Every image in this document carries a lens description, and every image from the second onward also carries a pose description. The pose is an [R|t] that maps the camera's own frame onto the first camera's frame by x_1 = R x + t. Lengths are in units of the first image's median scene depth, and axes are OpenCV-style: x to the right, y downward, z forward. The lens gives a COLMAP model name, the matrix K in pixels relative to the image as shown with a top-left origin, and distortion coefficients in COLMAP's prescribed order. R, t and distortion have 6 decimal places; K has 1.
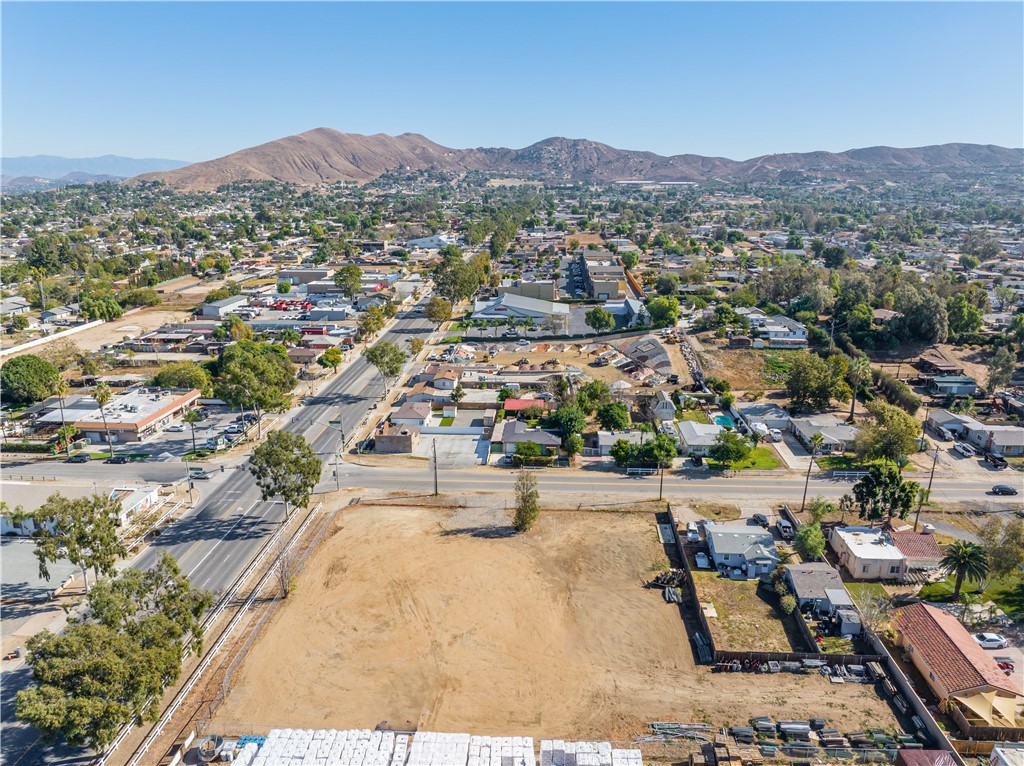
lens RADIAL K [[719.8, 0, 513.5], [0, 719.8, 383.2], [0, 0, 1]] dist [-0.037548, 0.003675]
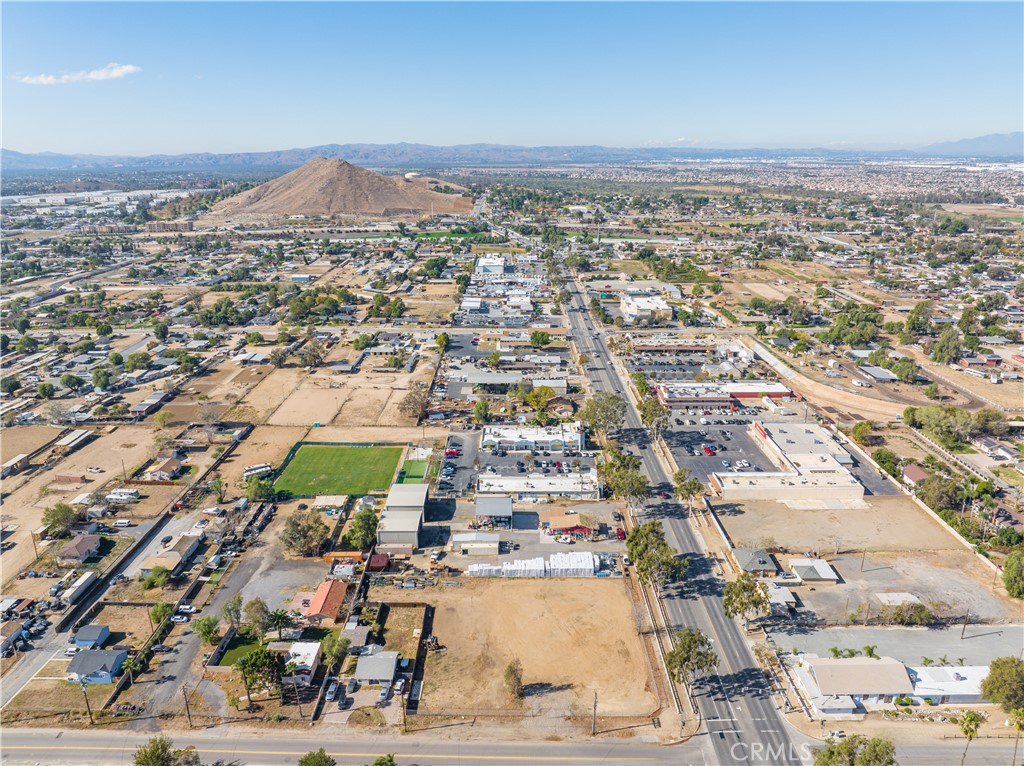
lens RADIAL K [[719.8, 0, 513.9], [0, 719.8, 387.0], [0, 0, 1]] dist [-0.037548, 0.003675]
pose [[-0.998023, 0.022233, -0.058788, 0.050435], [-0.014281, 0.830666, 0.556587, -0.617219], [0.061208, 0.556326, -0.828707, 1.049395]]
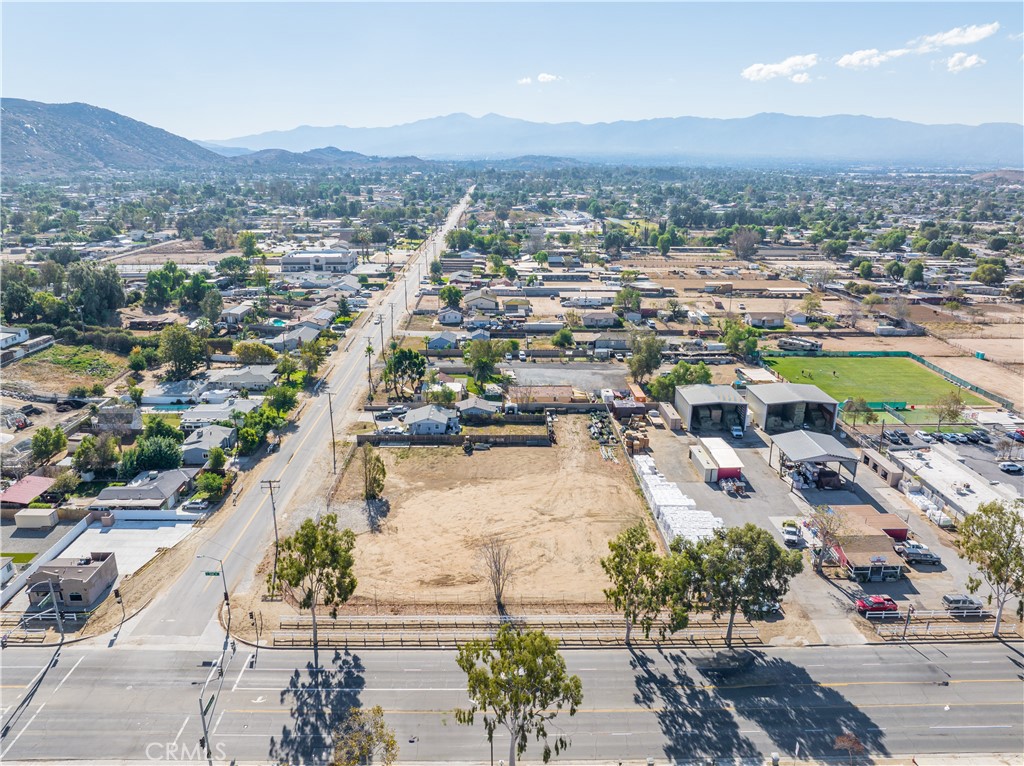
lens RADIAL K [[719.8, 0, 508.2], [0, 719.8, 374.6], [0, 0, 1]] dist [-0.037548, 0.003675]
pose [[-0.084614, -0.290056, 0.953262, -0.564335], [0.265497, 0.915543, 0.302145, -0.136280], [-0.960392, 0.278654, -0.000459, 0.434201]]
